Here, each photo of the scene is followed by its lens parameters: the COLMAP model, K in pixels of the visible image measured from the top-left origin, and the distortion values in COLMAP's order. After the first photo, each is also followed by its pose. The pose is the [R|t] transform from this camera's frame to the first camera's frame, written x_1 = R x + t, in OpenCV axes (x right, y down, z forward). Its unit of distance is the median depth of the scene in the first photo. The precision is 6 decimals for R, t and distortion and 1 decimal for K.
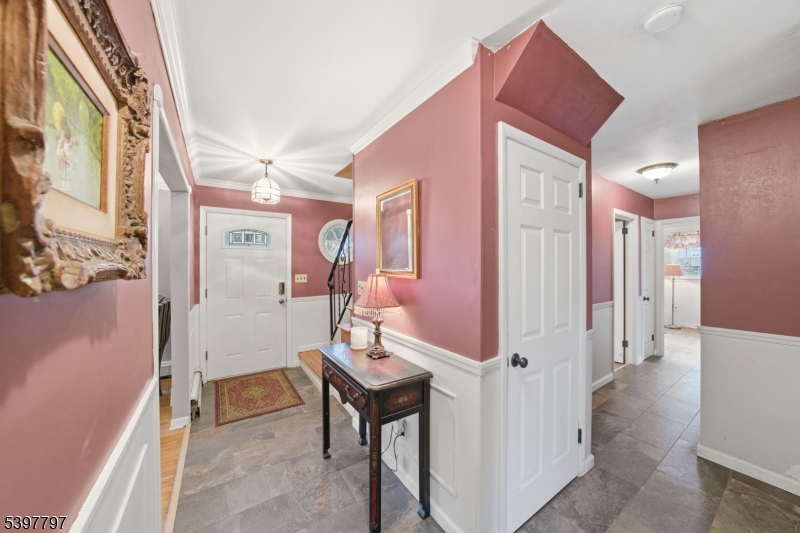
lens RADIAL K [[277.7, 0, 401.1], [0, 277.7, 265.9], [0, 0, 1]] dist [-0.003060, -0.000098]
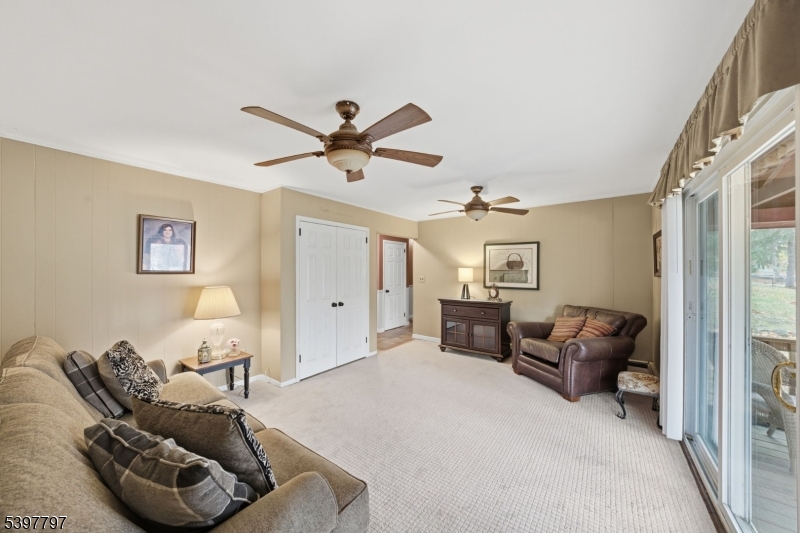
lens RADIAL K [[277.7, 0, 399.9], [0, 277.7, 268.9], [0, 0, 1]] dist [-0.003060, -0.000098]
pose [[0.940429, -0.000851, 0.339988, -0.905538], [-0.000400, 0.999993, 0.003610, -0.042099], [-0.339989, -0.003531, 0.940423, -3.243553]]
